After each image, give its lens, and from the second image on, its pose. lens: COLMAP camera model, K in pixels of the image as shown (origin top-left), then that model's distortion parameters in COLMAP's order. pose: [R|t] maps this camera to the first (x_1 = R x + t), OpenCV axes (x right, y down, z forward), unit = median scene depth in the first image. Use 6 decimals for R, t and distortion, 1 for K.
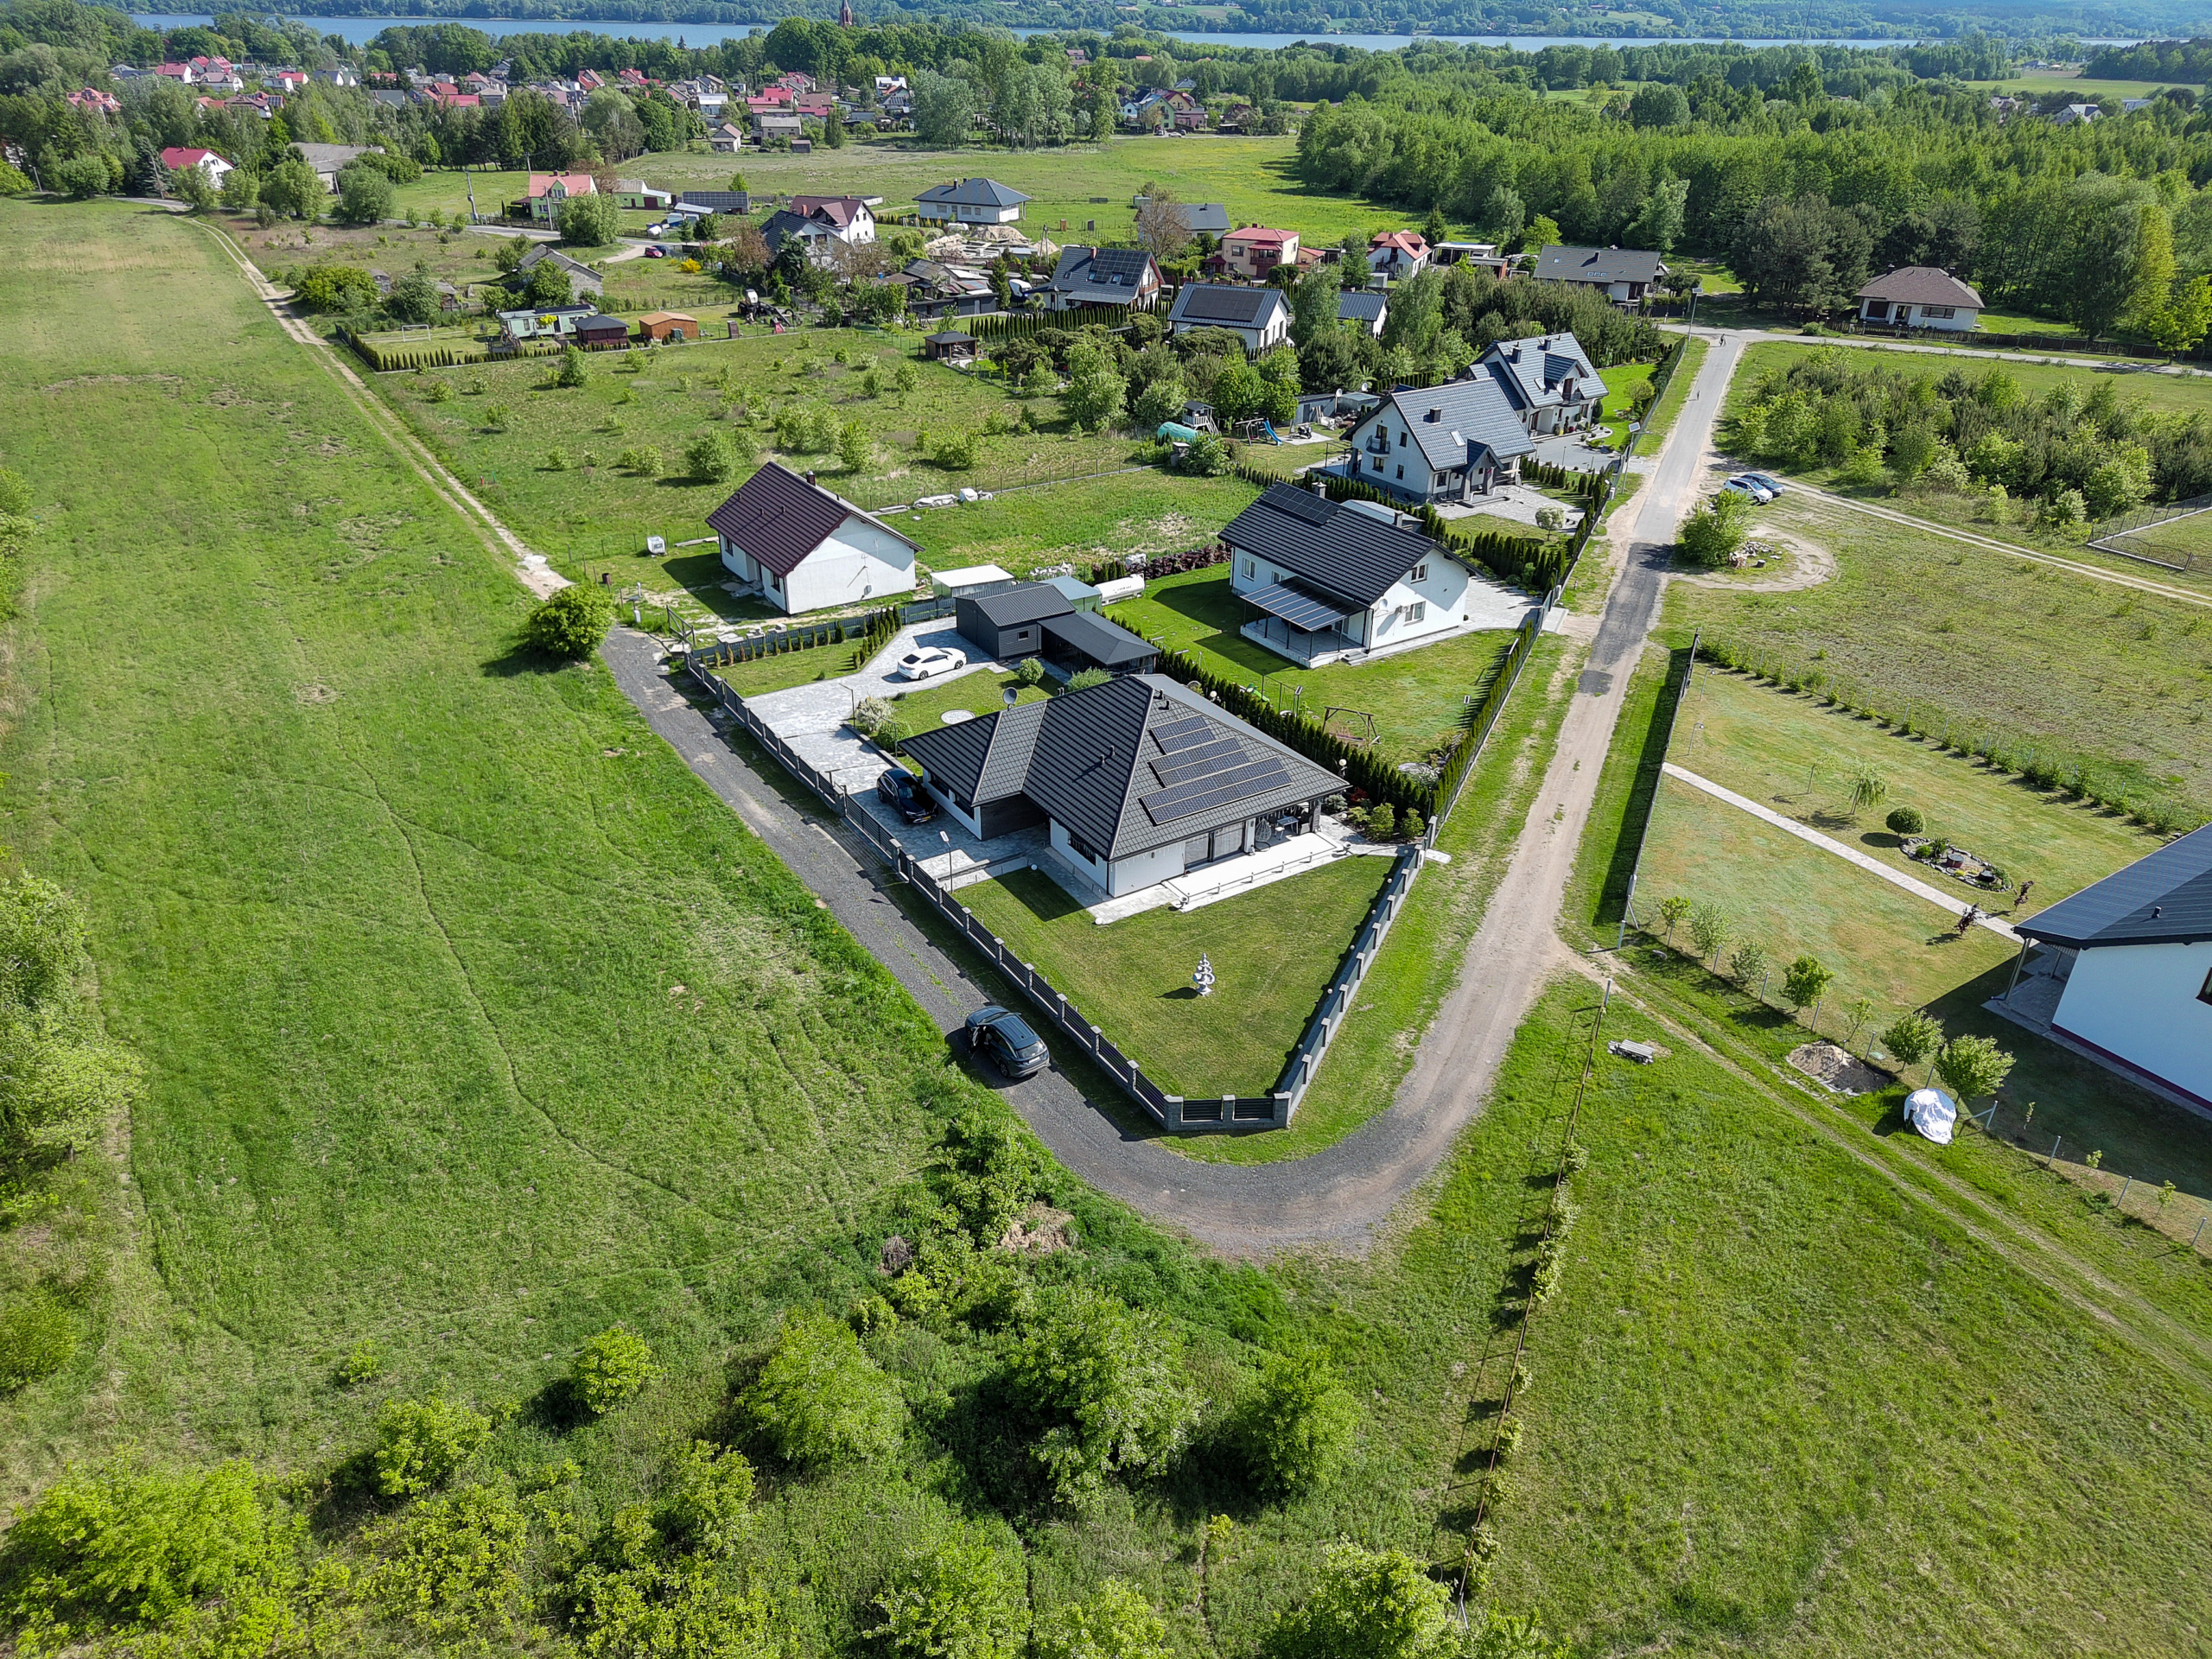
lens RADIAL K [[1499.3, 0, 1108.9], [0, 1499.3, 815.4], [0, 0, 1]] dist [0.020353, -0.003486]
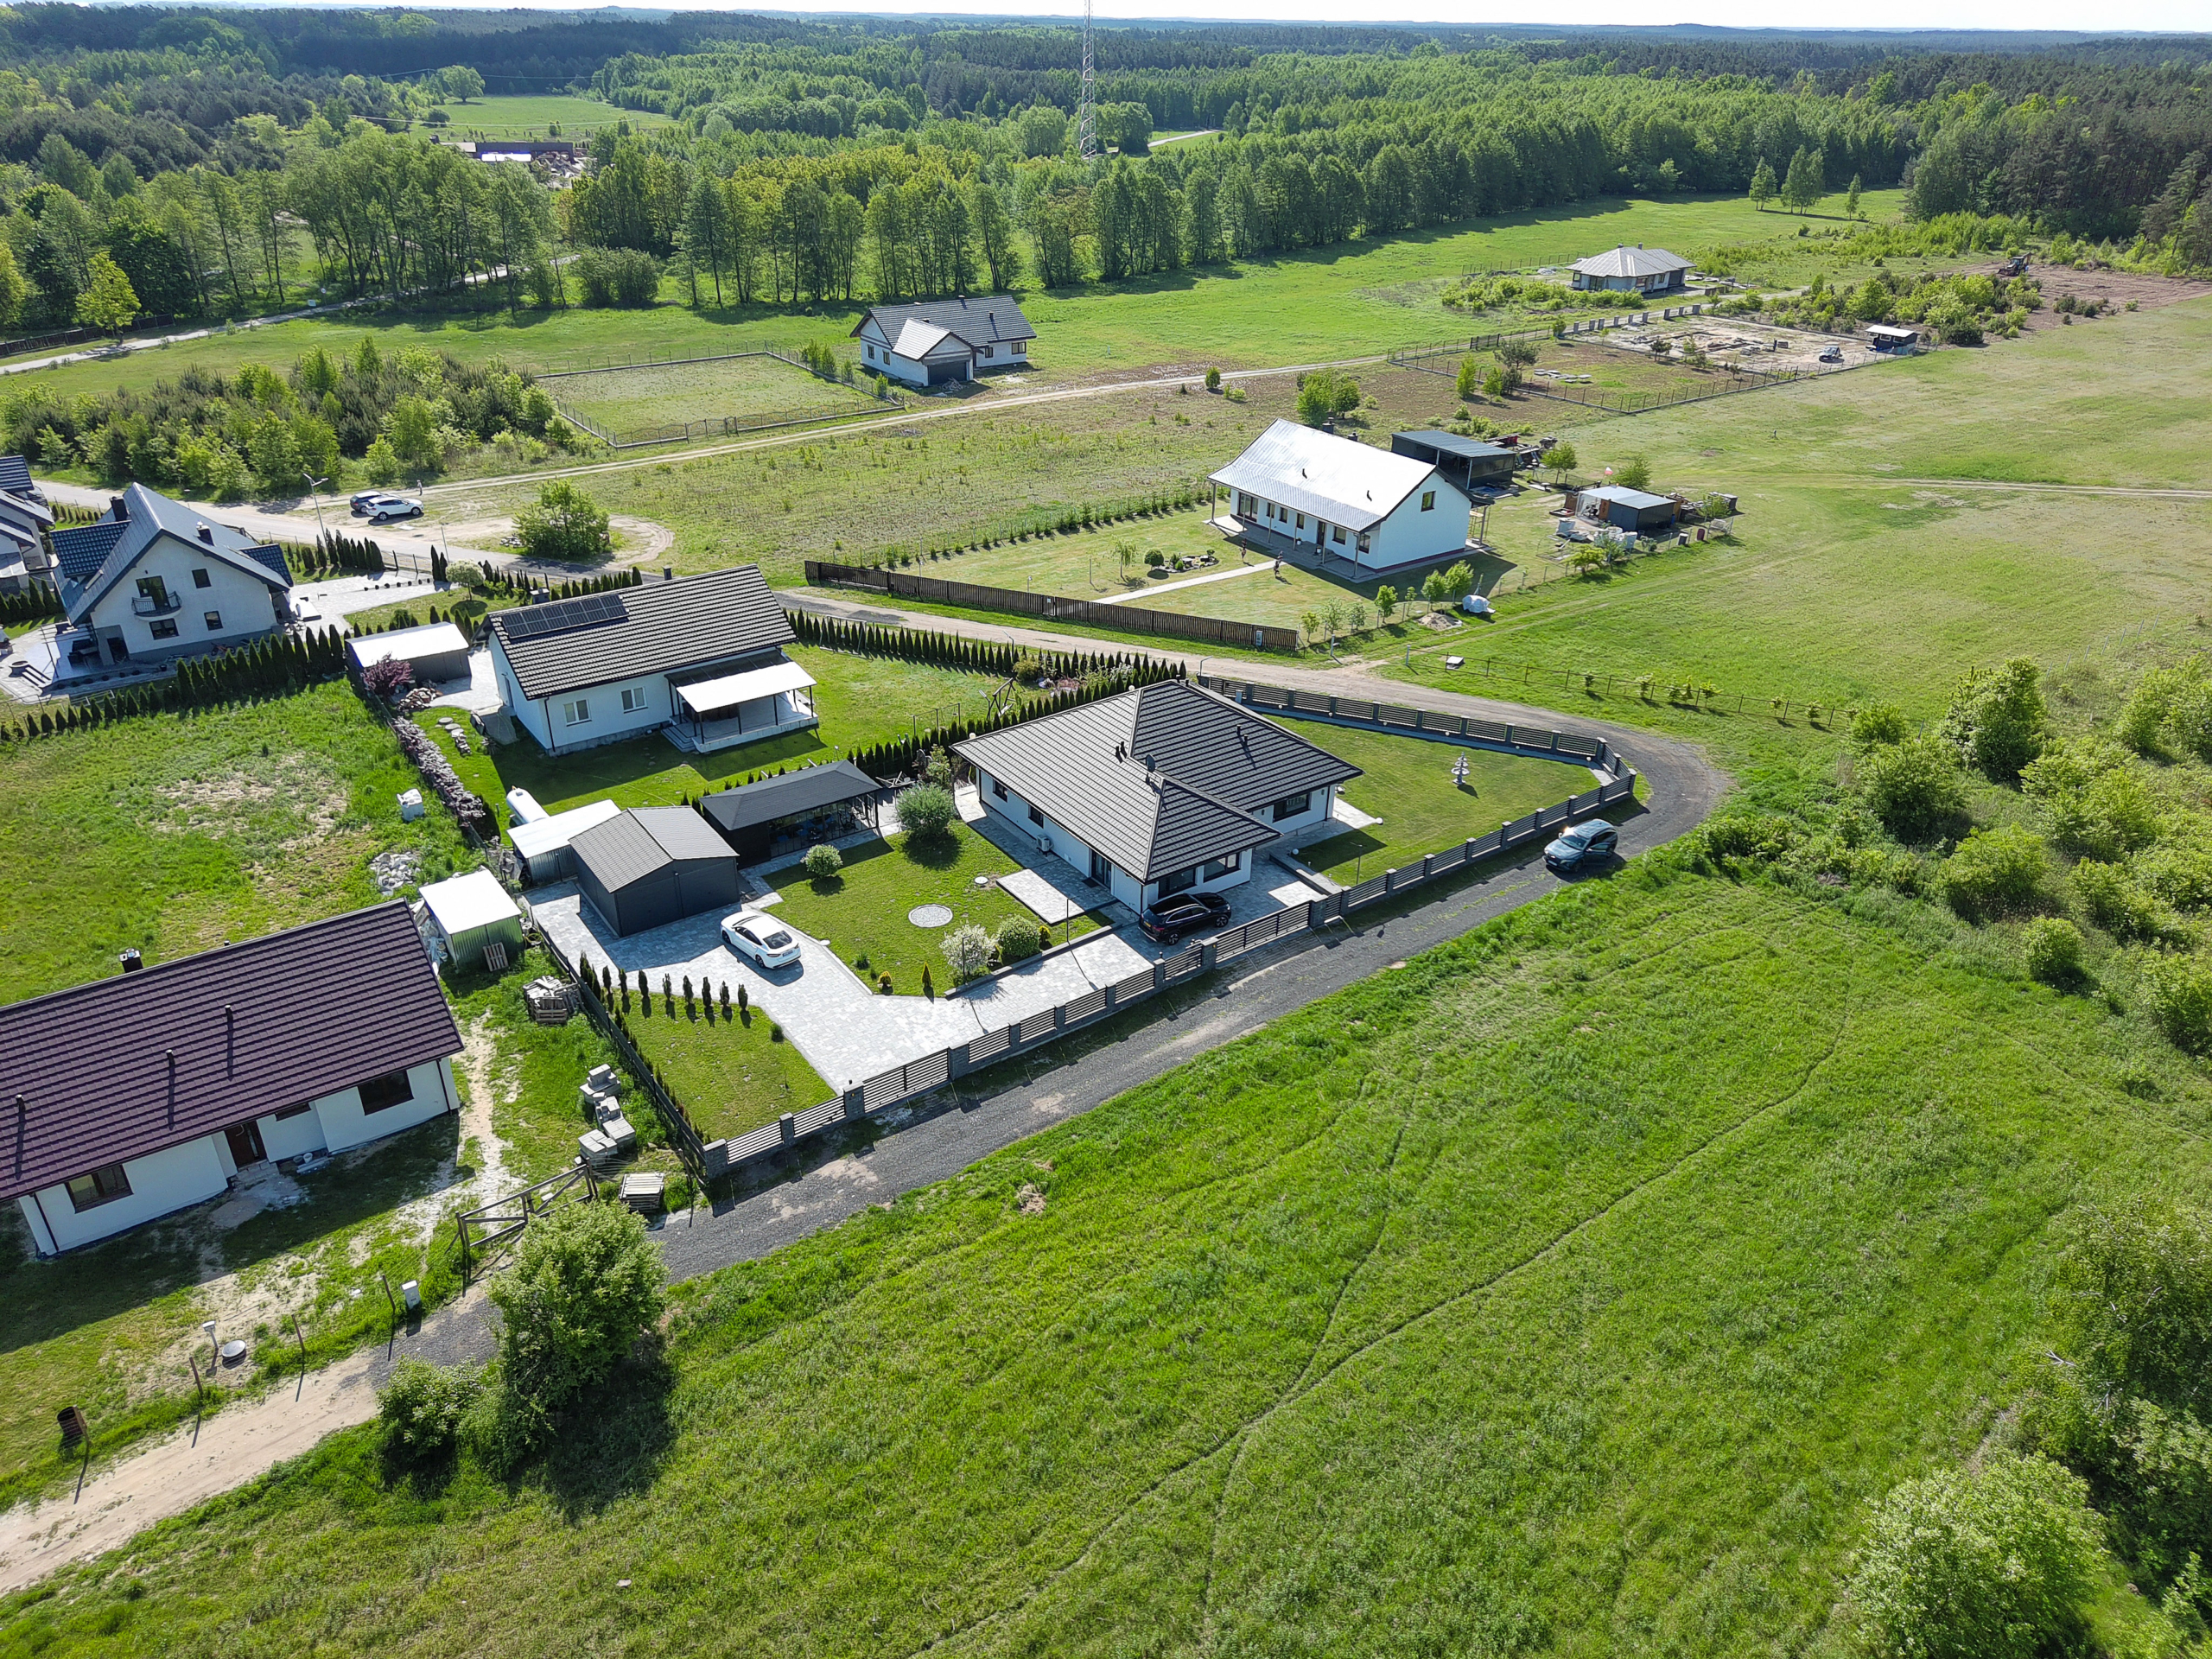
lens RADIAL K [[1499.3, 0, 1108.9], [0, 1499.3, 815.4], [0, 0, 1]] dist [0.020353, -0.003486]
pose [[-0.044550, -0.478729, 0.876832, -0.893822], [0.461267, 0.768686, 0.443120, -0.478072], [-0.886142, 0.424194, 0.186577, 0.867175]]
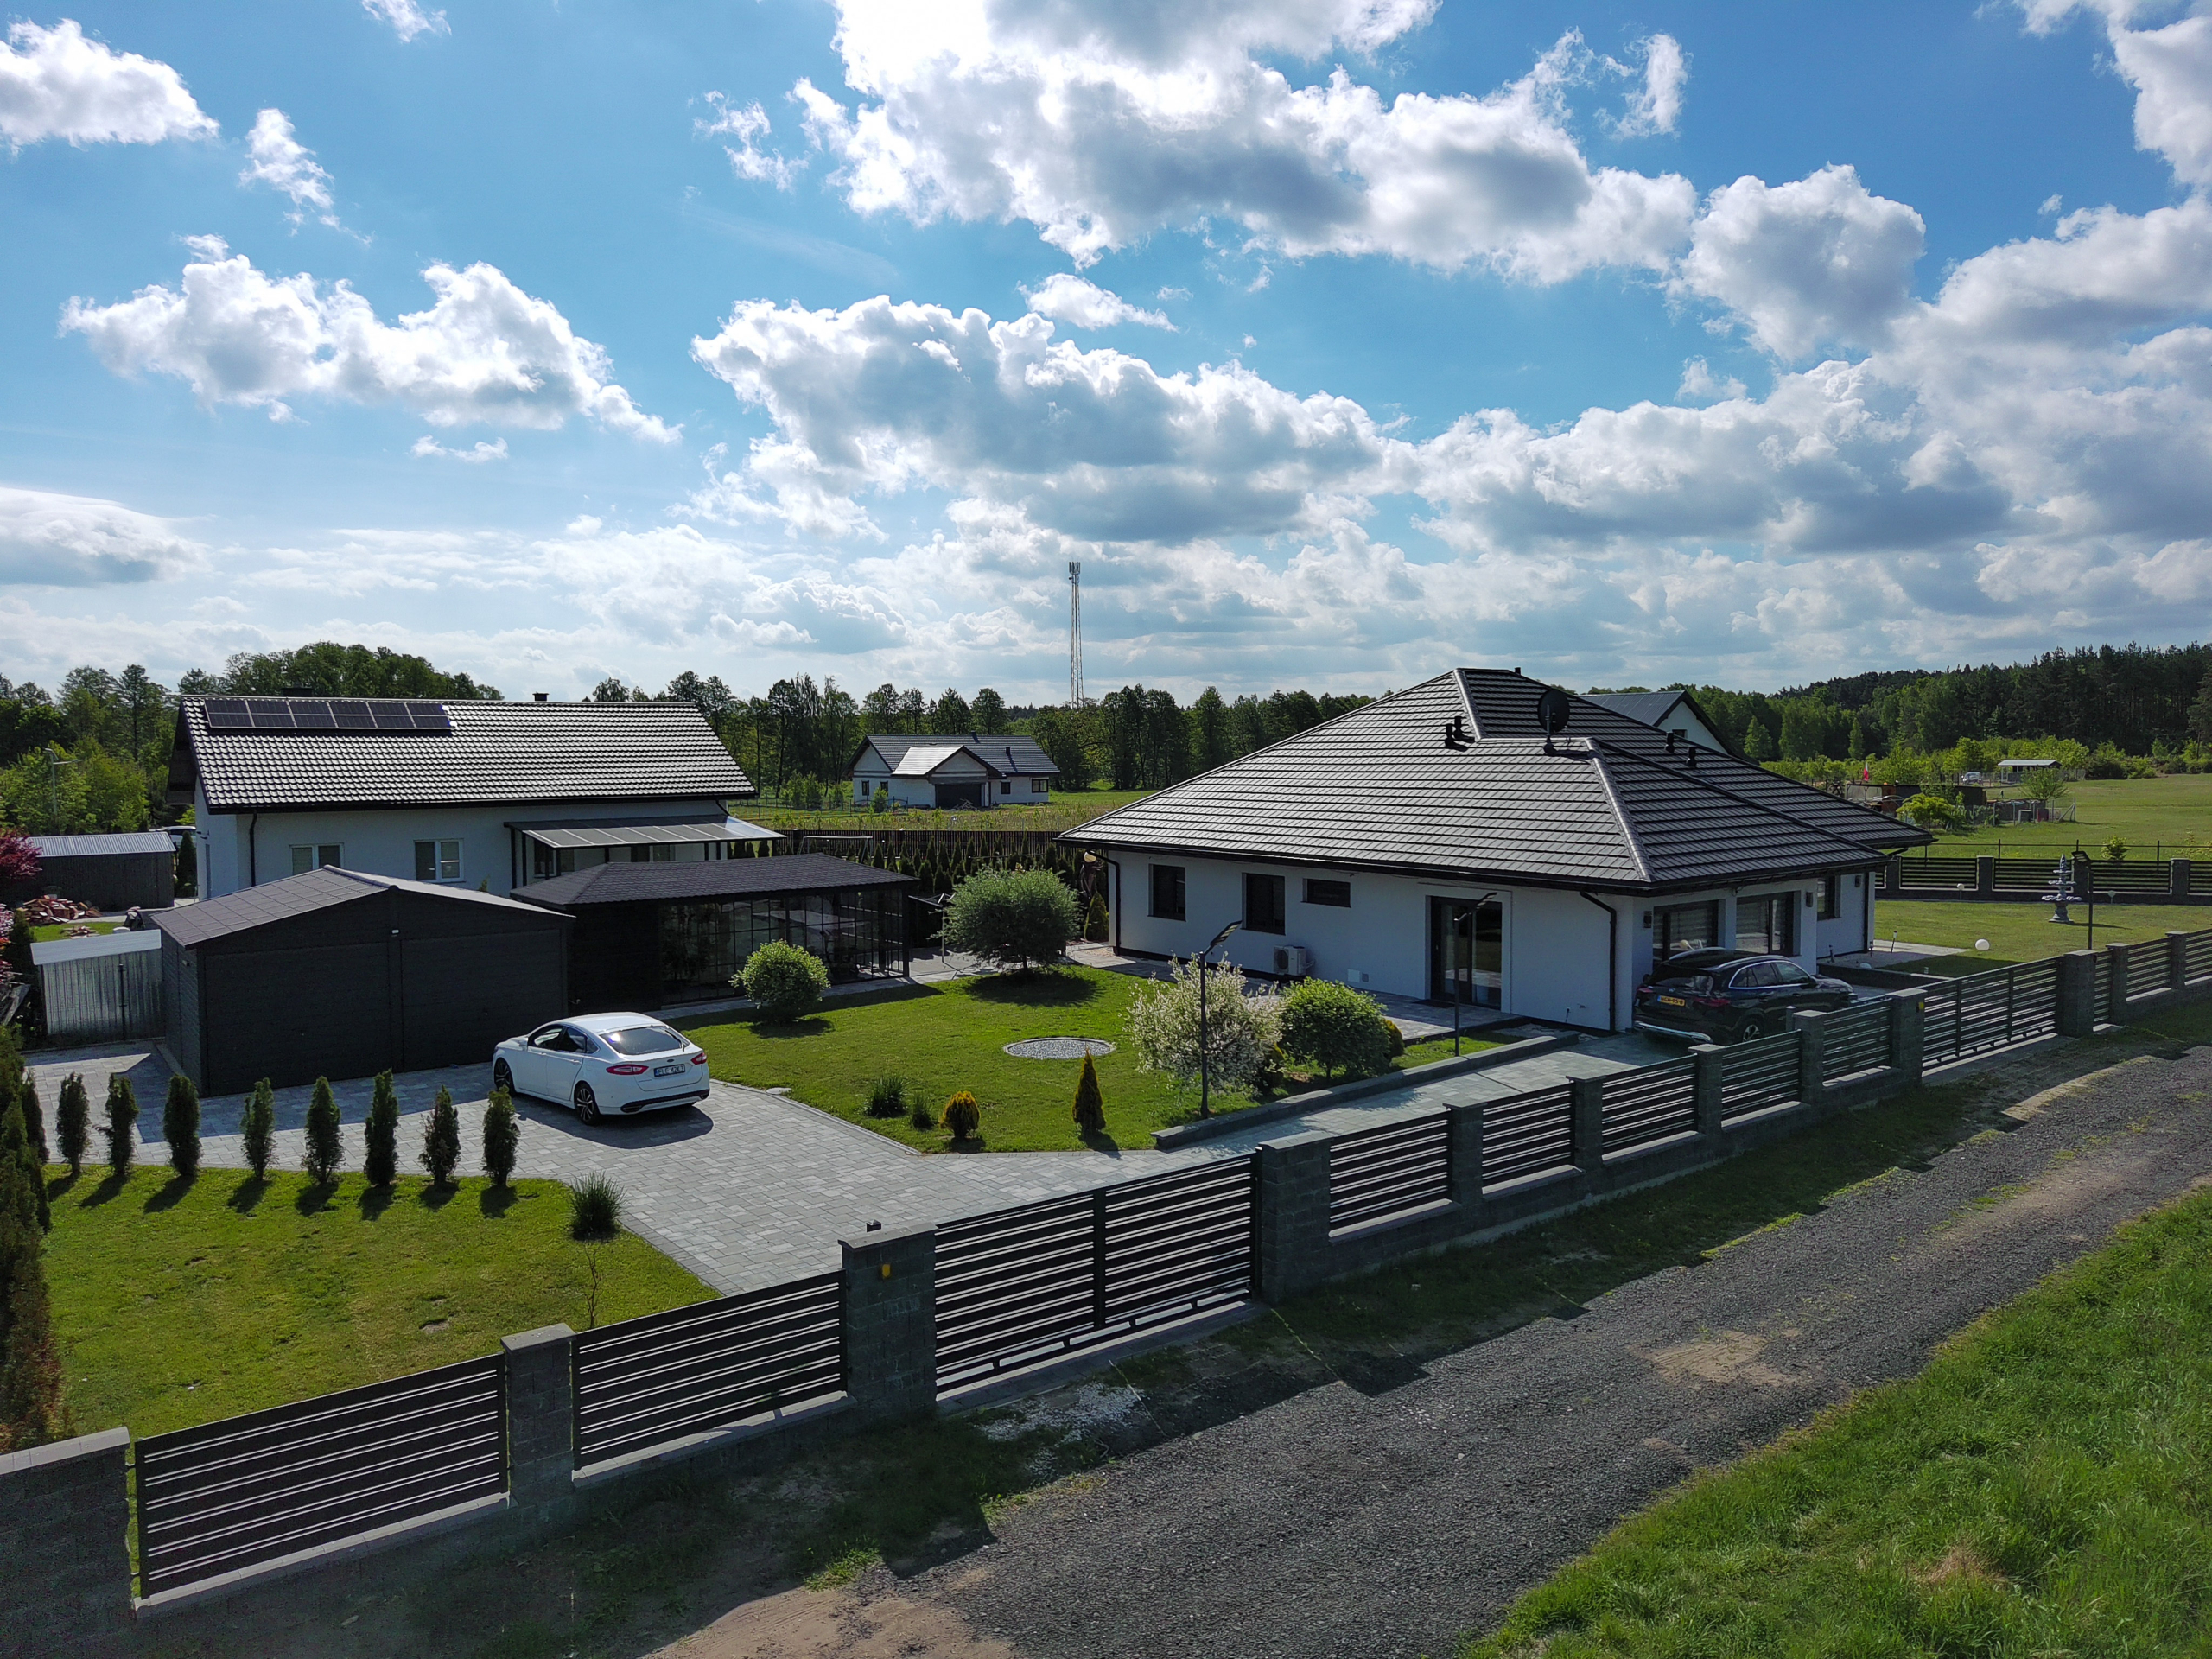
lens RADIAL K [[1499.3, 0, 1108.9], [0, 1499.3, 815.4], [0, 0, 1]] dist [0.020353, -0.003486]
pose [[-0.072184, -0.056852, 0.995770, -0.462940], [0.481537, 0.872322, 0.084711, -0.147708], [-0.873448, 0.485615, -0.035591, 1.136057]]
